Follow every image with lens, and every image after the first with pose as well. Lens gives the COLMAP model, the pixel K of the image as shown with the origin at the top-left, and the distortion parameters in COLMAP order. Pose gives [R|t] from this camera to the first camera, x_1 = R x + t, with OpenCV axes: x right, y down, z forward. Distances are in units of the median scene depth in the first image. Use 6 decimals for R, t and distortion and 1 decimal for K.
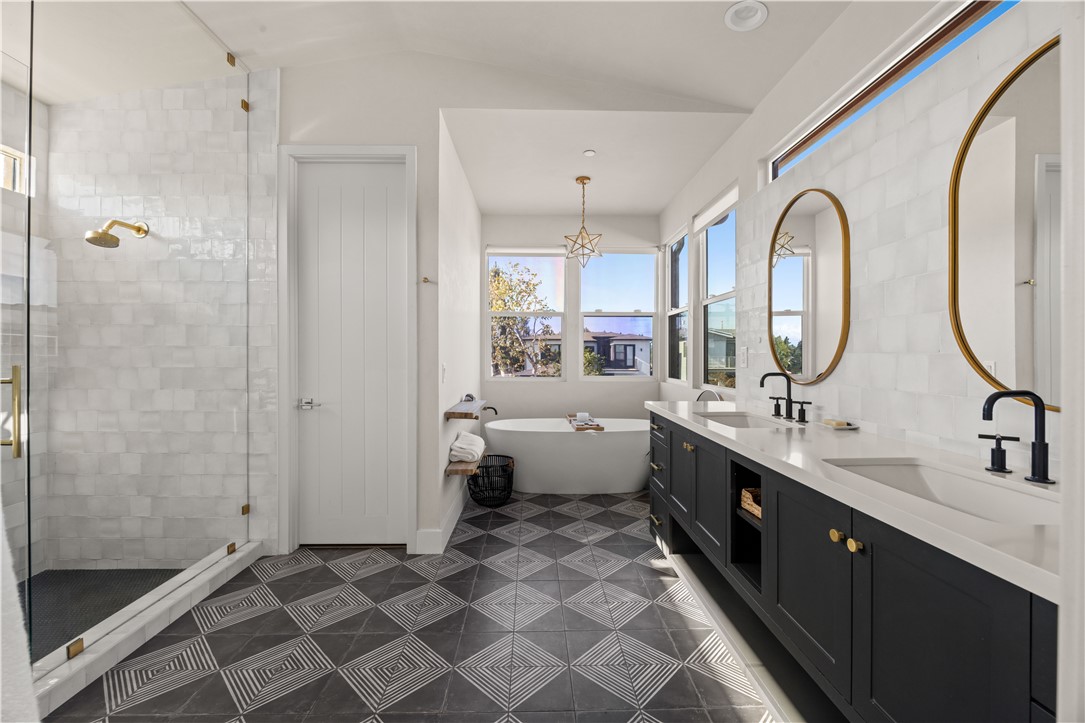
lens RADIAL K [[473.7, 0, 542.5], [0, 473.7, 361.5], [0, 0, 1]] dist [-0.000039, 0.000000]
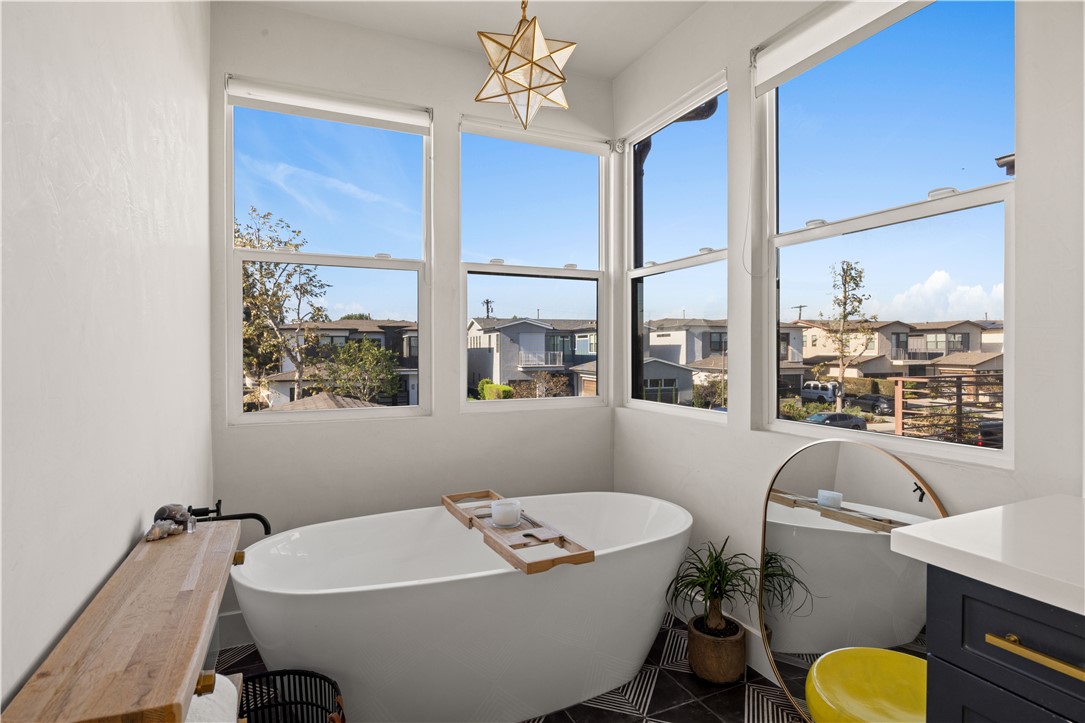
lens RADIAL K [[573.6, 0, 548.3], [0, 573.6, 358.0], [0, 0, 1]] dist [-0.002767, -0.001037]
pose [[0.917641, -0.009272, 0.397303, -0.015905], [0.008958, 0.999956, 0.002647, -0.003095], [-0.397310, 0.001130, 0.917684, 0.113584]]
